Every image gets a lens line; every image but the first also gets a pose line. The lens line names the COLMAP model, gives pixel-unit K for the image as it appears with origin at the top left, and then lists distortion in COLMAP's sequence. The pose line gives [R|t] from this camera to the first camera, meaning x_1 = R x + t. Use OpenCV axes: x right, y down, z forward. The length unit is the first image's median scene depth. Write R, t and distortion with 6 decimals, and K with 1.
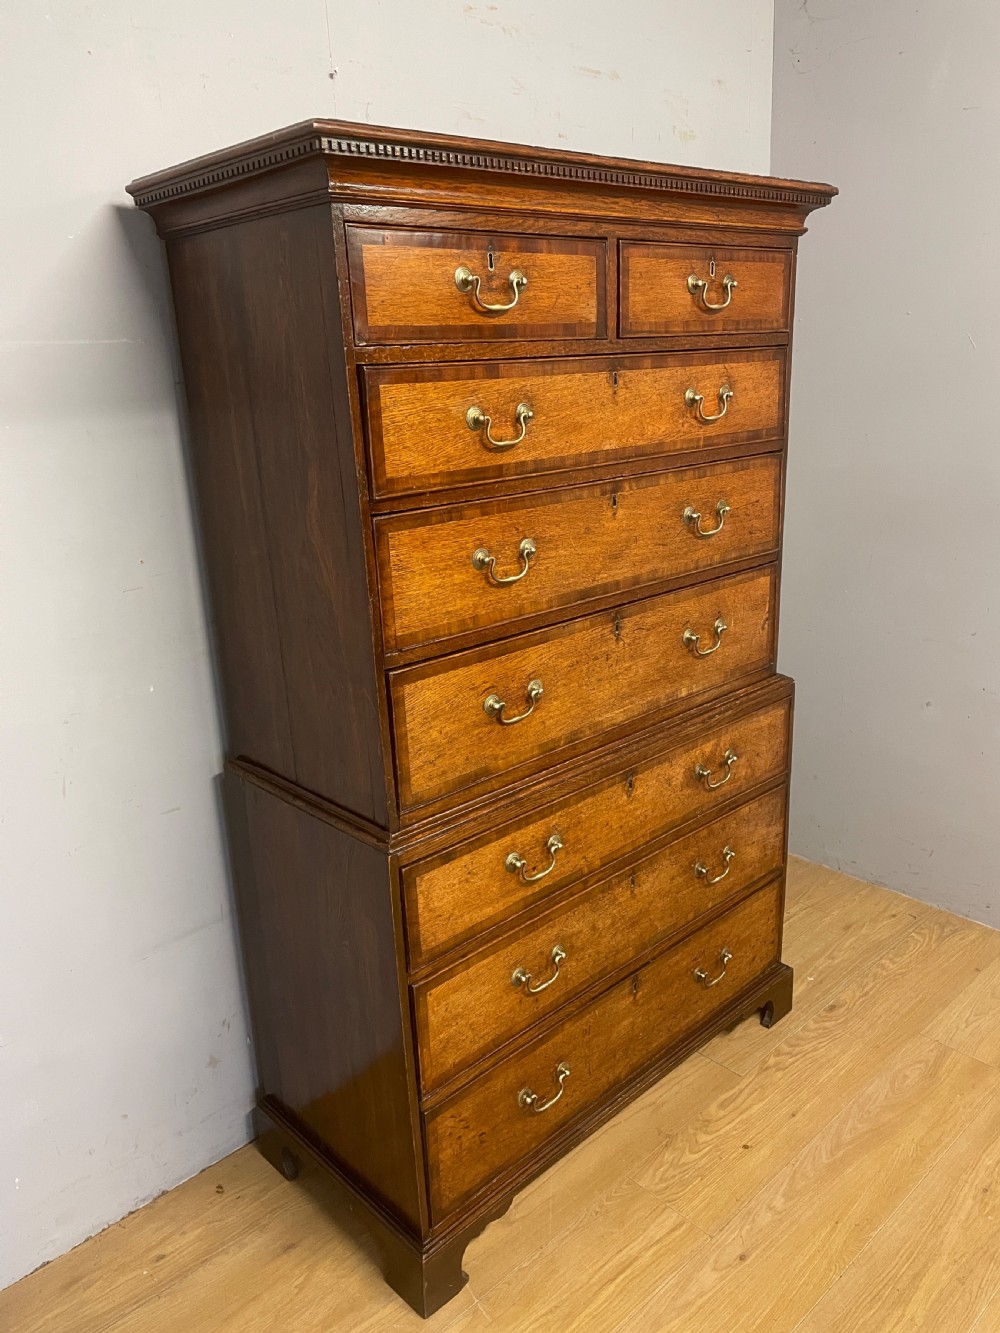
lens RADIAL K [[995.2, 0, 495.2], [0, 995.2, 661.2], [0, 0, 1]] dist [0.087048, -0.107043]
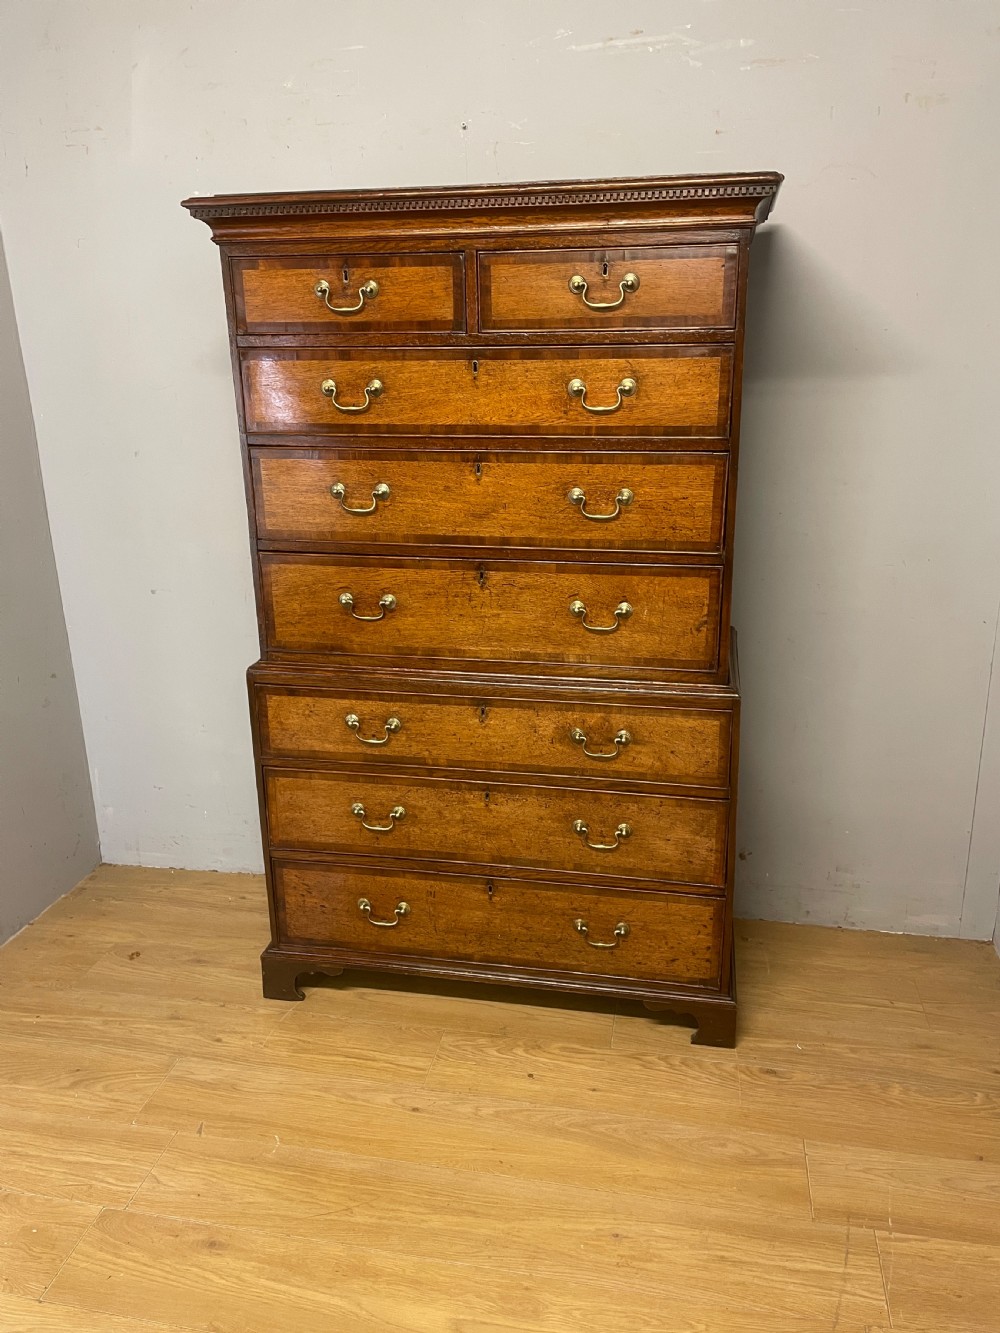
lens RADIAL K [[991.1, 0, 505.5], [0, 991.1, 658.5], [0, 0, 1]] dist [0.087326, -0.103188]
pose [[0.594532, 0.270699, -0.757135, 1.083666], [-0.247390, 0.957532, 0.148086, -0.124610], [0.765068, 0.099266, 0.636252, 0.281162]]
